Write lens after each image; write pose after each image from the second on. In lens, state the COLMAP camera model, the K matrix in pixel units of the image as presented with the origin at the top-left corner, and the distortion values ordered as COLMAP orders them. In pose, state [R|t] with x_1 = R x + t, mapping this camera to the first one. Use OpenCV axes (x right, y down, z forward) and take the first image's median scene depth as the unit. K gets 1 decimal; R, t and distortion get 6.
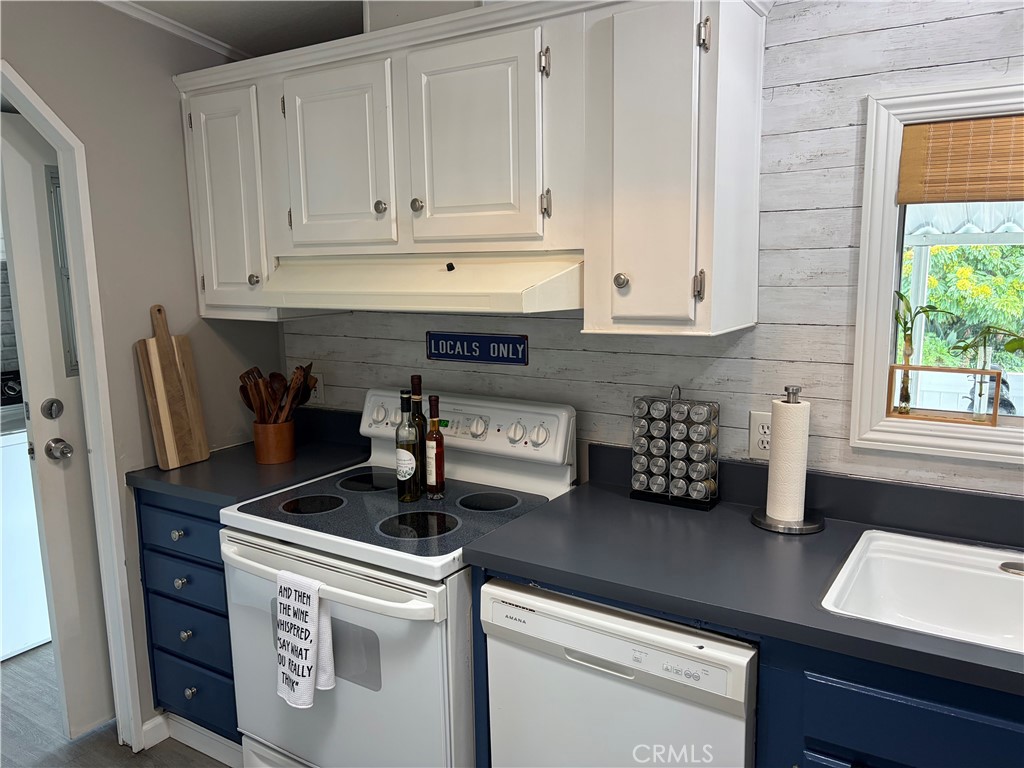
lens RADIAL K [[781.3, 0, 512.0], [0, 781.3, 384.0], [0, 0, 1]] dist [0.009733, 0.004284]
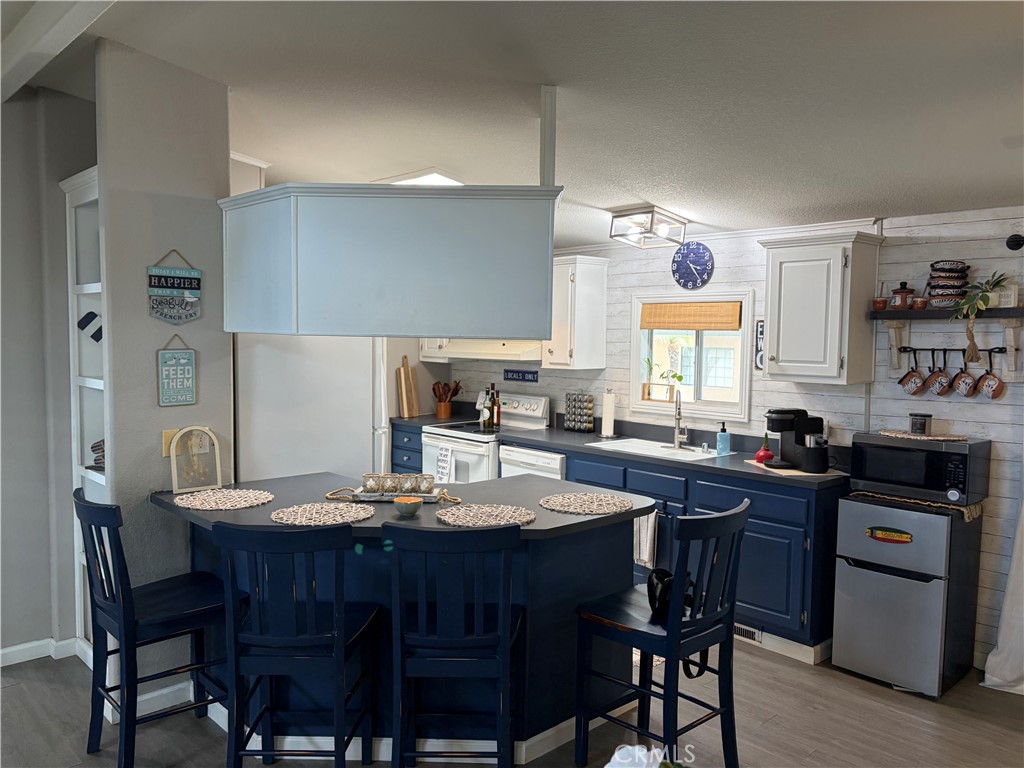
lens RADIAL K [[781.3, 0, 512.0], [0, 781.3, 384.0], [0, 0, 1]] dist [0.009733, 0.004284]
pose [[0.970166, 0.042371, -0.238712, 0.606579], [-0.063146, 0.994788, -0.080064, 0.210818], [0.234075, 0.092749, 0.967784, -1.666755]]
